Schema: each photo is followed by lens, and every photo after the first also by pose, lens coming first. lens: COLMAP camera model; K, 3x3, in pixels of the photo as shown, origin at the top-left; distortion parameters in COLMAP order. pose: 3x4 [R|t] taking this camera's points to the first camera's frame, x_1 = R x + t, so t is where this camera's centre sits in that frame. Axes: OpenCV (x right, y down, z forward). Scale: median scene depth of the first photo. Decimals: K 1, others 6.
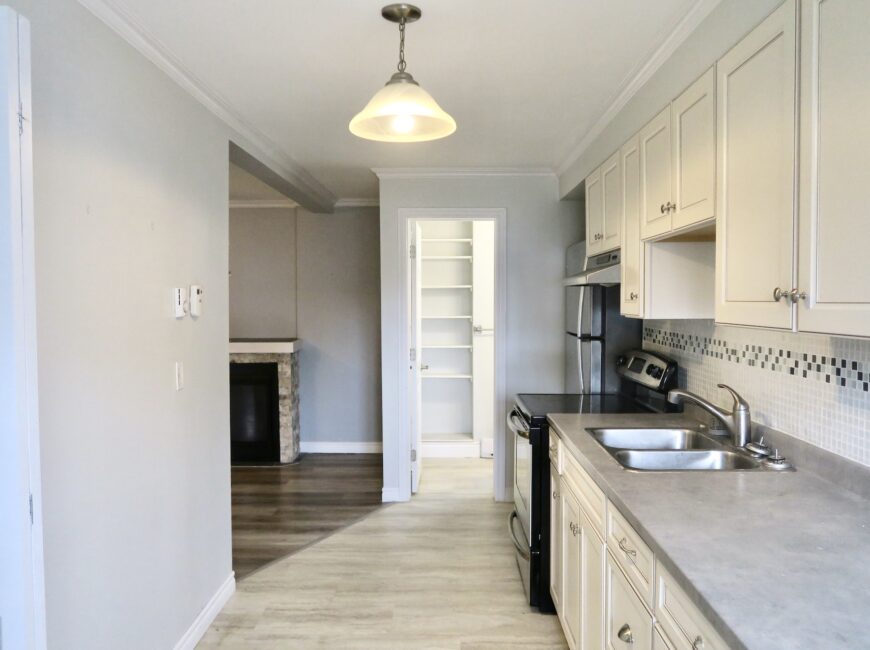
lens RADIAL K [[673.7, 0, 435.0], [0, 673.7, 325.0], [0, 0, 1]] dist [-0.022735, 0.004257]
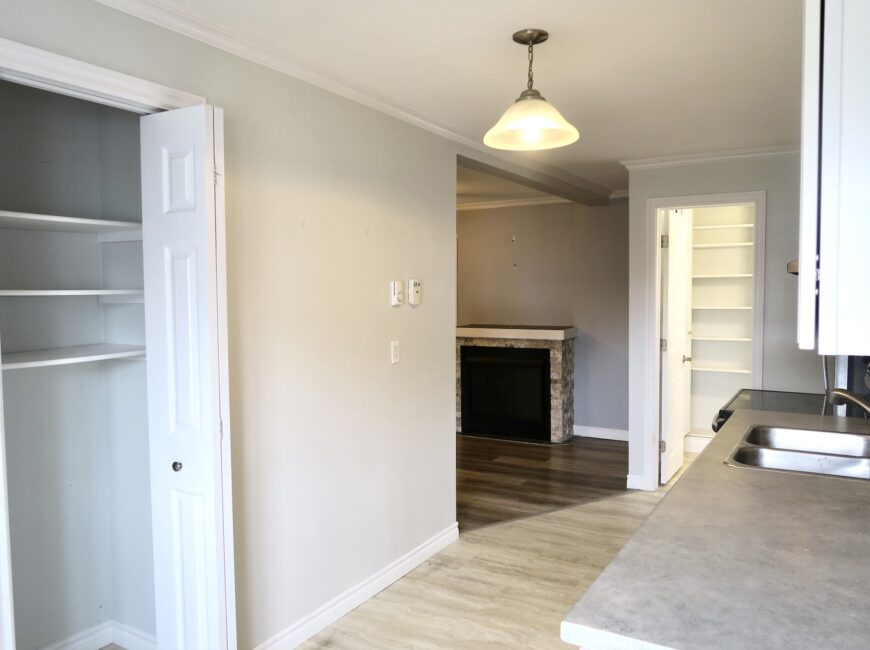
lens RADIAL K [[673.7, 0, 435.0], [0, 673.7, 325.0], [0, 0, 1]] dist [-0.022735, 0.004257]
pose [[0.869407, 0.022452, -0.493587, 0.216785], [-0.014697, 0.999700, 0.019588, -0.000305], [0.493878, -0.009776, 0.869476, -0.036531]]
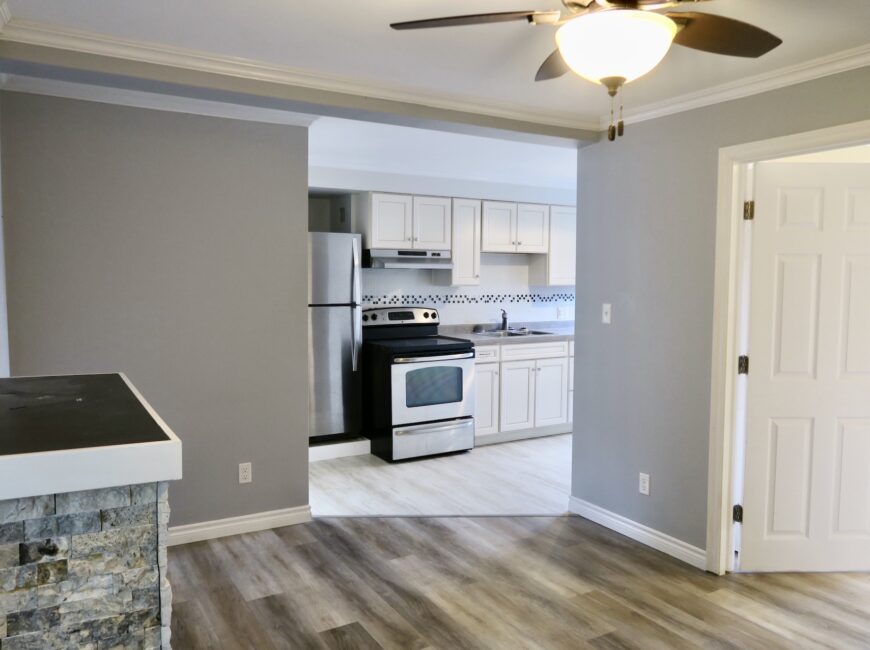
lens RADIAL K [[673.7, 0, 435.0], [0, 673.7, 325.0], [0, 0, 1]] dist [-0.022735, 0.004257]
pose [[-0.518278, -0.062022, 0.852960, -1.107618], [0.028341, 0.995573, 0.089613, -0.062532], [-0.854742, 0.070618, -0.514226, 1.667816]]
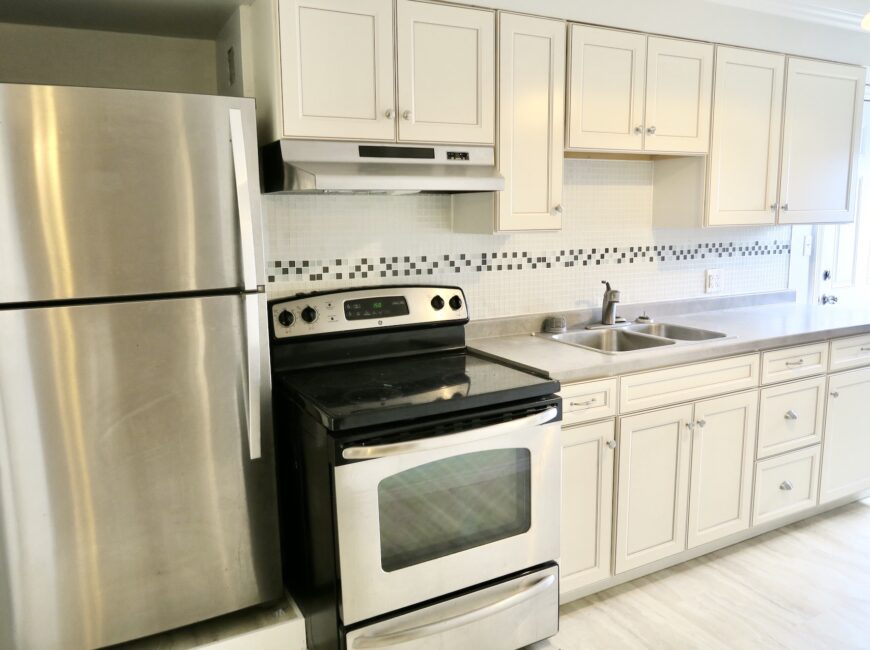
lens RADIAL K [[673.7, 0, 435.0], [0, 673.7, 325.0], [0, 0, 1]] dist [-0.022735, 0.004257]
pose [[-0.485095, -0.129595, 0.864805, -0.321921], [0.050321, 0.983182, 0.175561, -0.041368], [-0.873013, 0.128682, -0.470415, 1.186960]]
